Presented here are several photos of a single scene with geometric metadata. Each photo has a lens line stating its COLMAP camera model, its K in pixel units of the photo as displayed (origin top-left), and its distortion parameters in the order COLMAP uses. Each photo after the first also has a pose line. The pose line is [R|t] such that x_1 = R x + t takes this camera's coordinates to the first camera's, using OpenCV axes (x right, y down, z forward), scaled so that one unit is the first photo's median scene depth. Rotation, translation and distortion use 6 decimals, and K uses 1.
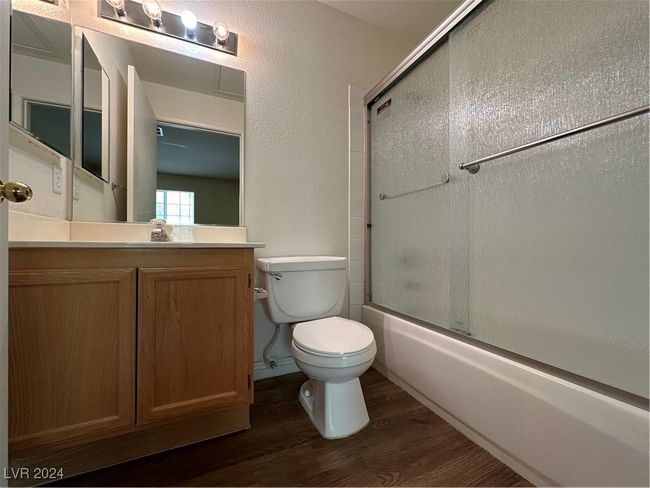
lens RADIAL K [[260.3, 0, 323.8], [0, 260.3, 248.8], [0, 0, 1]] dist [0.002835, 0.000114]
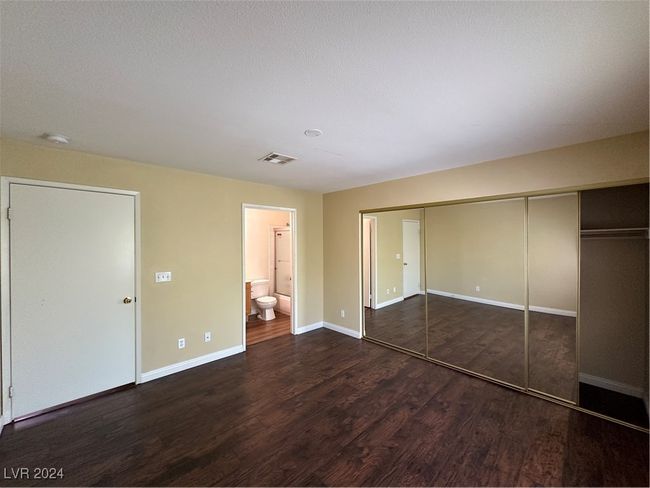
lens RADIAL K [[260.3, 0, 321.8], [0, 260.3, 241.6], [0, 0, 1]] dist [0.002835, 0.000114]
pose [[0.947768, -0.014214, 0.318643, -0.345432], [0.010522, 0.999856, 0.013302, -0.520023], [-0.318786, -0.009255, 0.947782, -2.536753]]
